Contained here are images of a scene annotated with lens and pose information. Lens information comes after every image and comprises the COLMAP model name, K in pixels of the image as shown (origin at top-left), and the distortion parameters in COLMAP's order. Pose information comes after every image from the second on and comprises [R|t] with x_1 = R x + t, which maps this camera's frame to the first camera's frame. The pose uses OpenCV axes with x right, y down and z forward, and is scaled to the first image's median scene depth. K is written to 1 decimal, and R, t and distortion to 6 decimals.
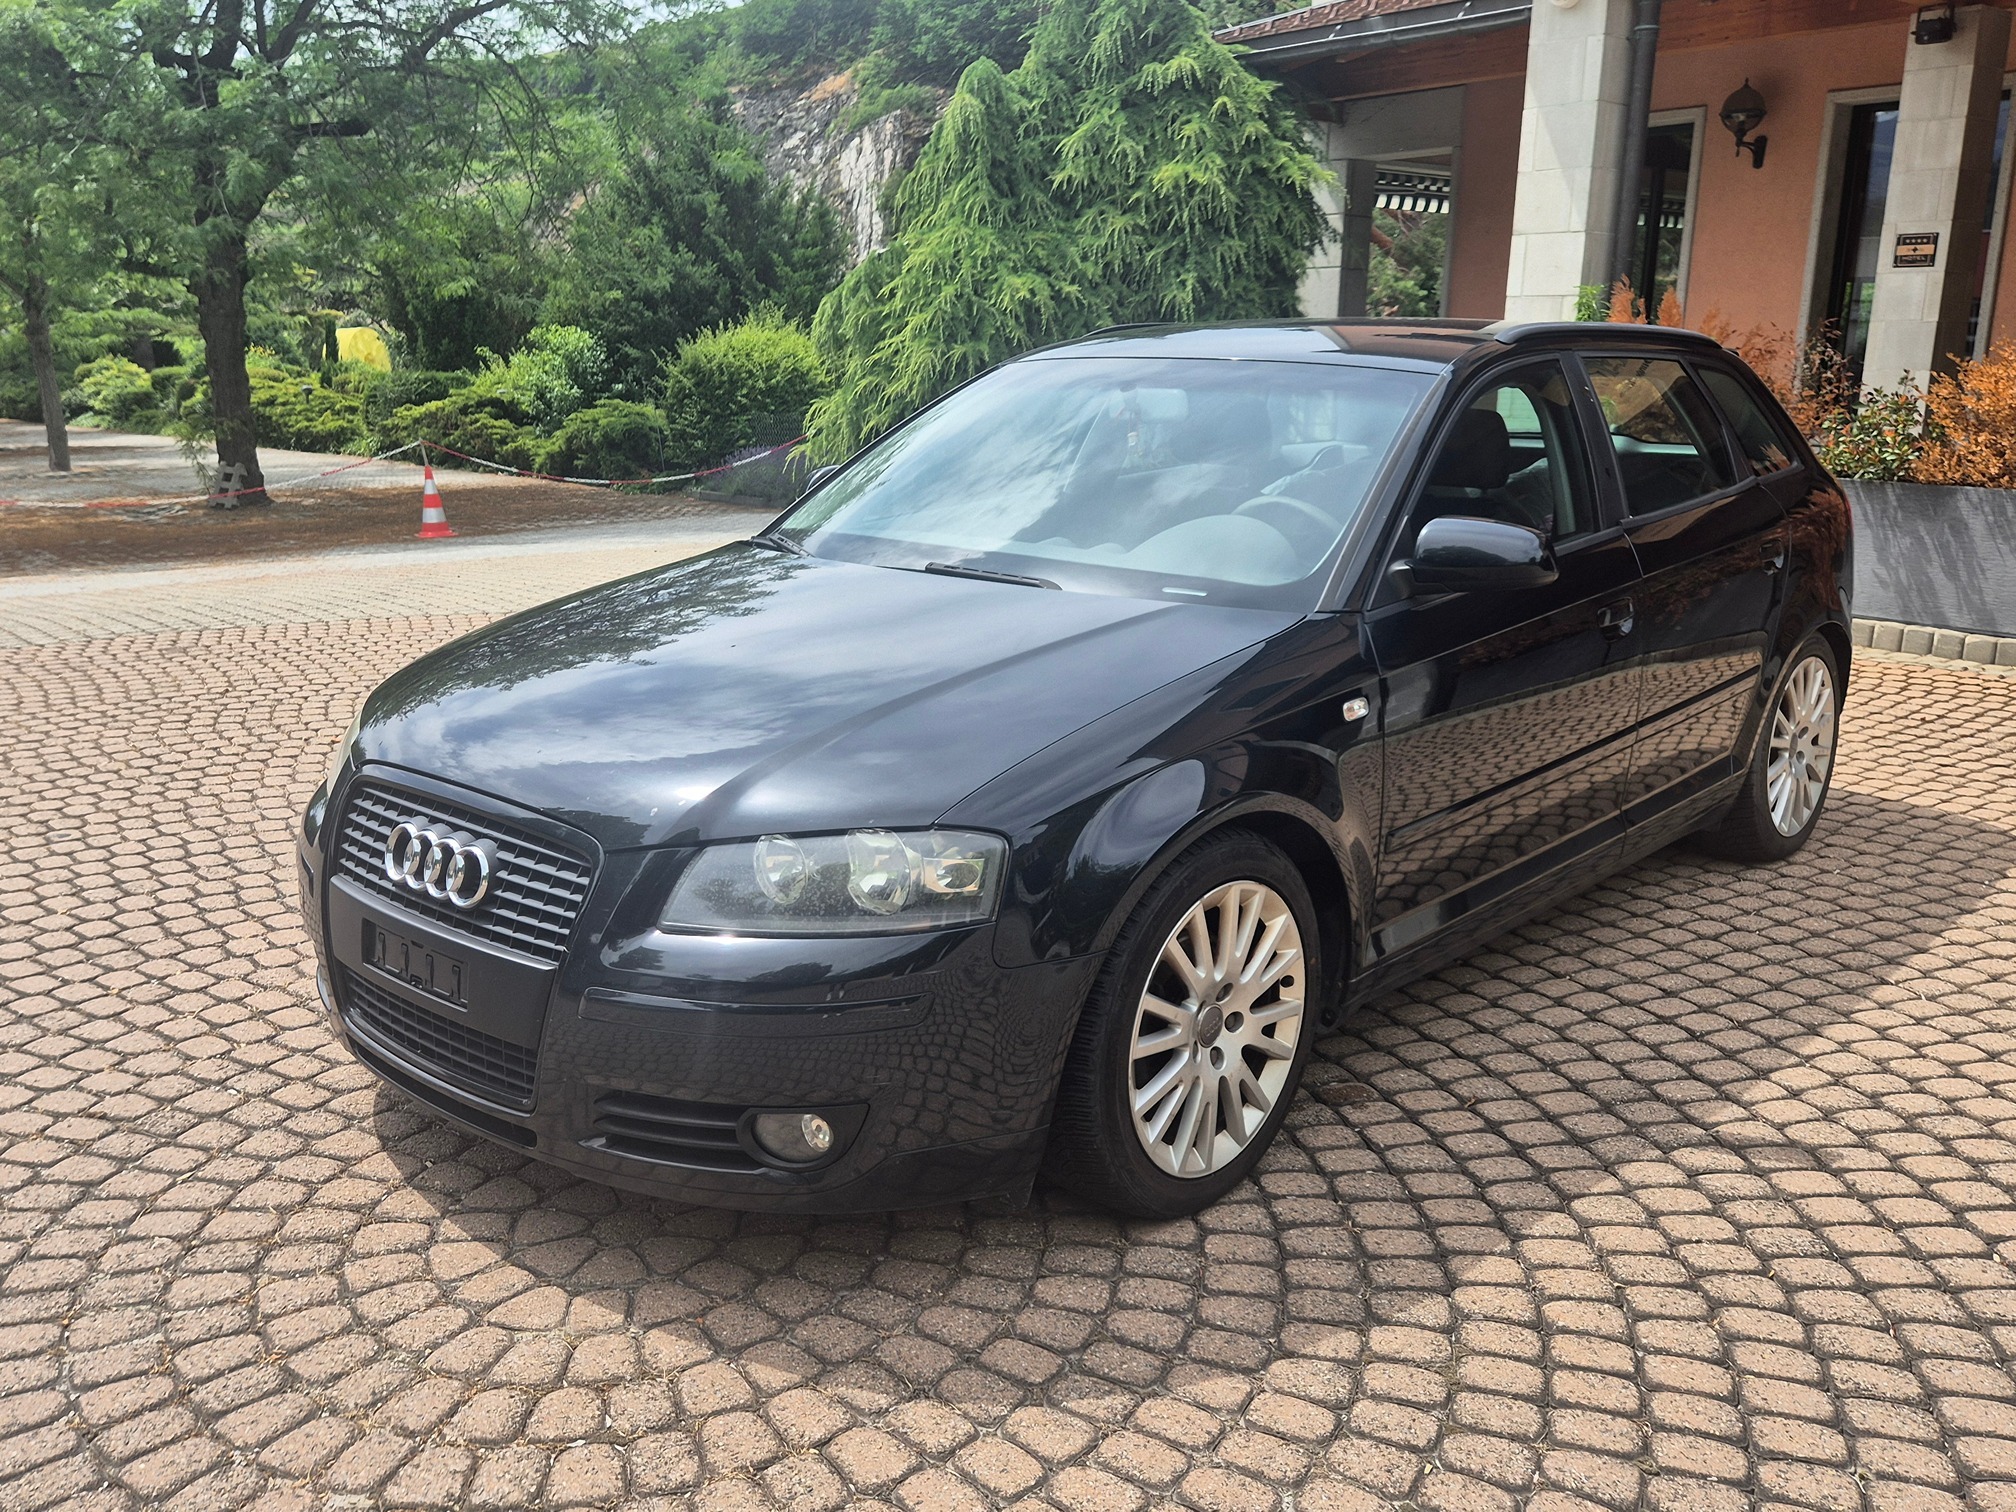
lens RADIAL K [[1706.6, 0, 995.6], [0, 1706.6, 770.5], [0, 0, 1]] dist [0.084069, -0.096906]
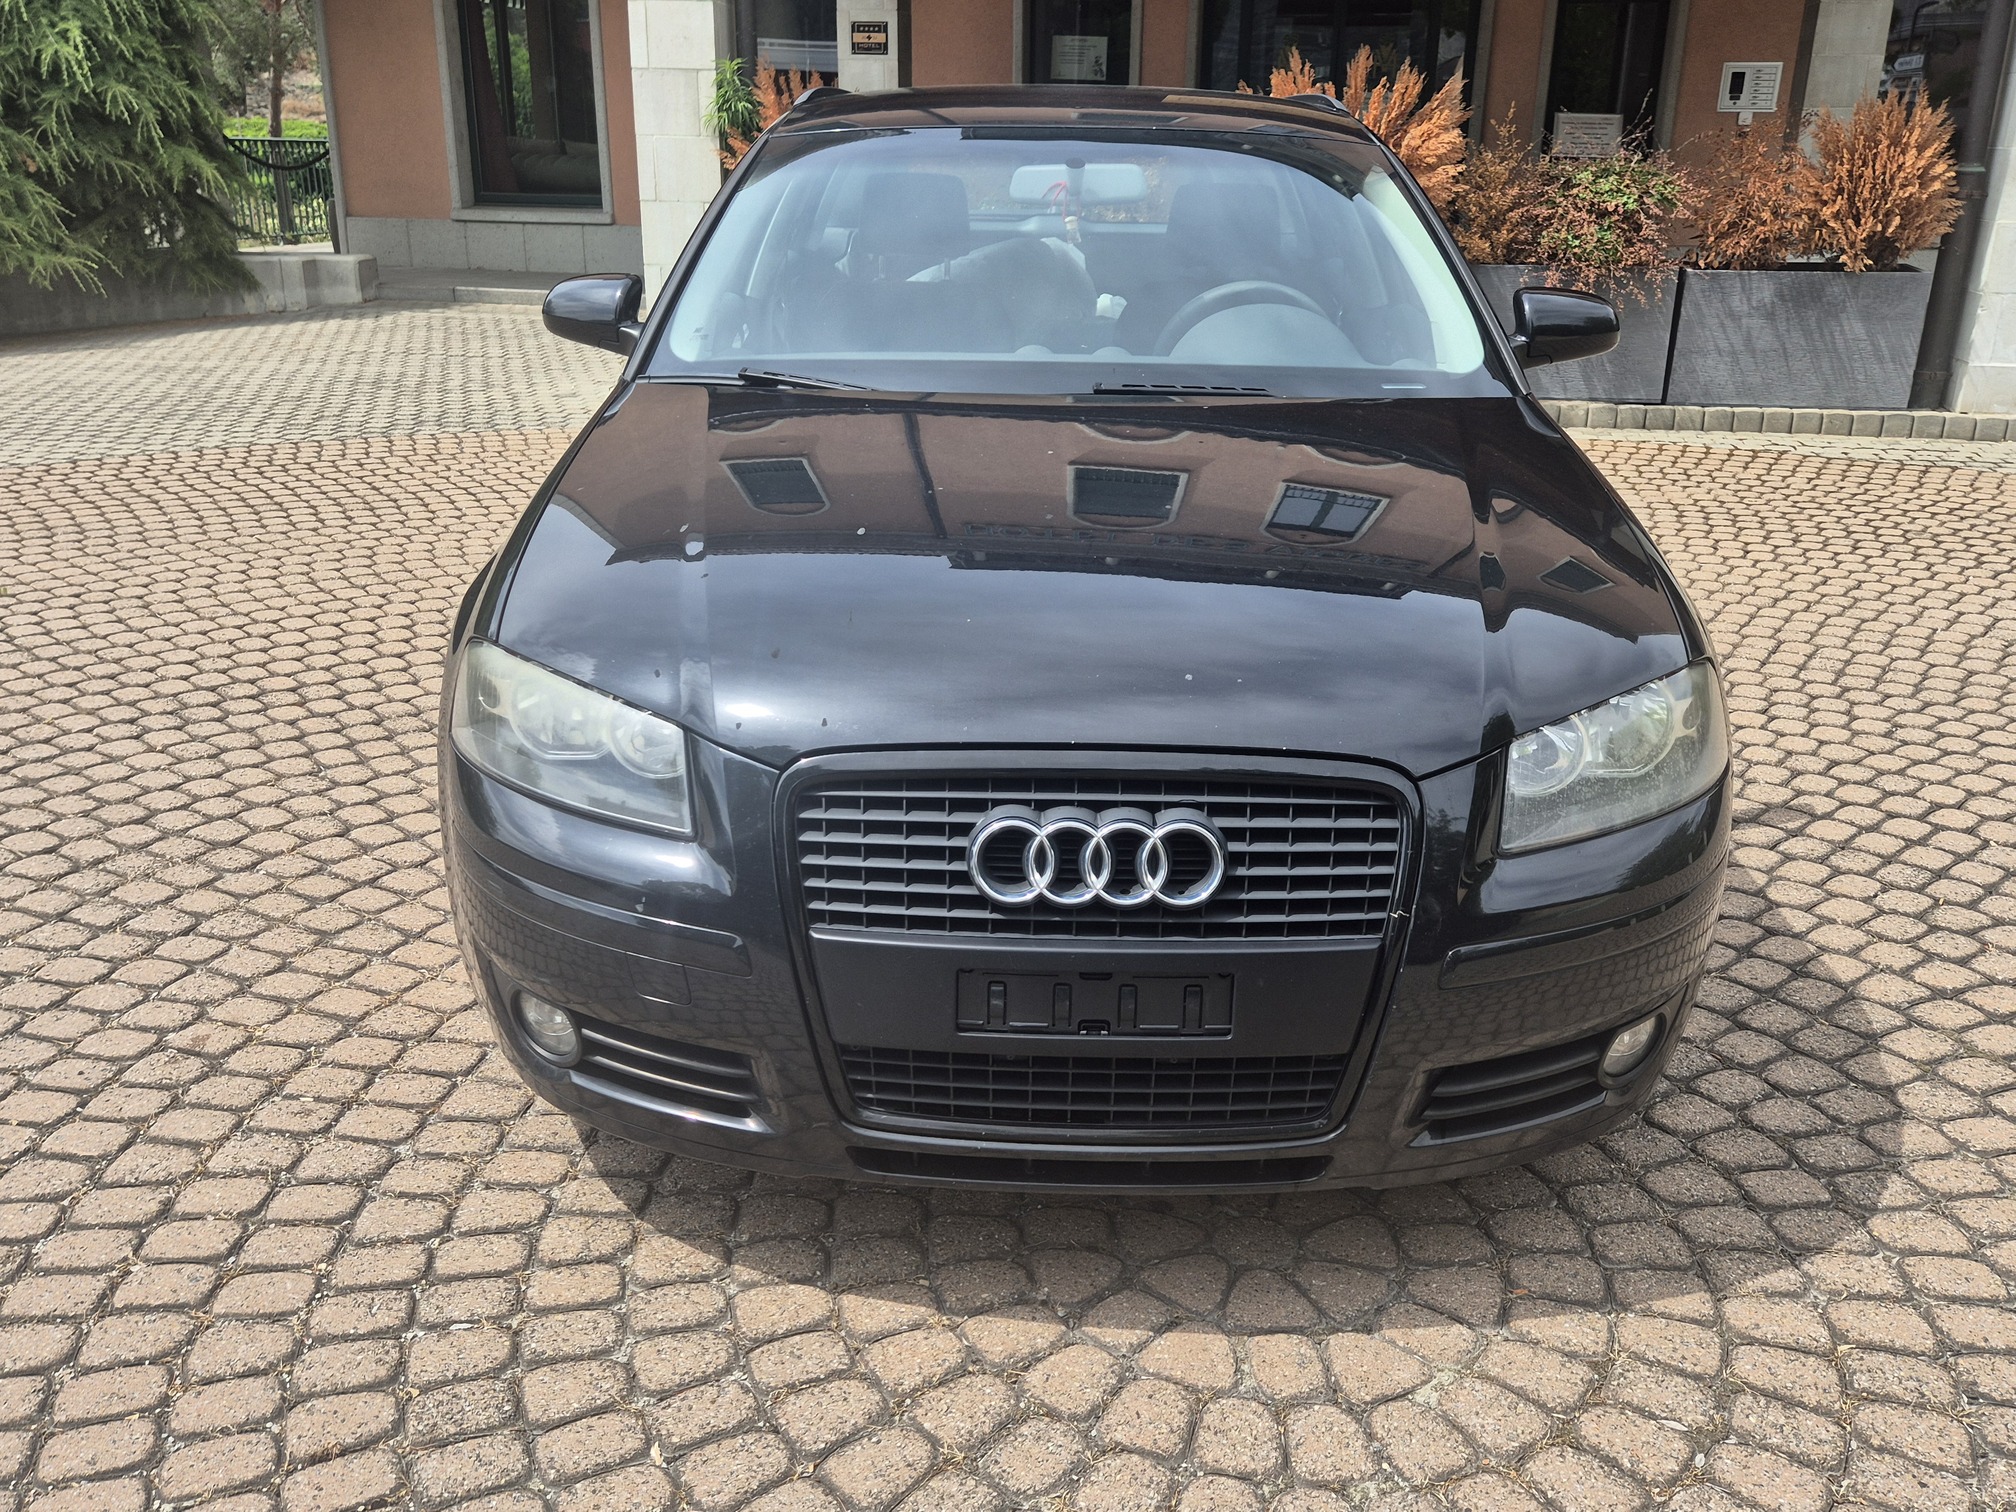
lens RADIAL K [[1706.6, 0, 995.6], [0, 1706.6, 770.5], [0, 0, 1]] dist [0.084069, -0.096906]
pose [[0.749805, -0.225042, 0.622213, -0.742108], [0.152648, 0.973850, 0.168272, -0.100694], [-0.643810, -0.031192, 0.764549, 0.463791]]
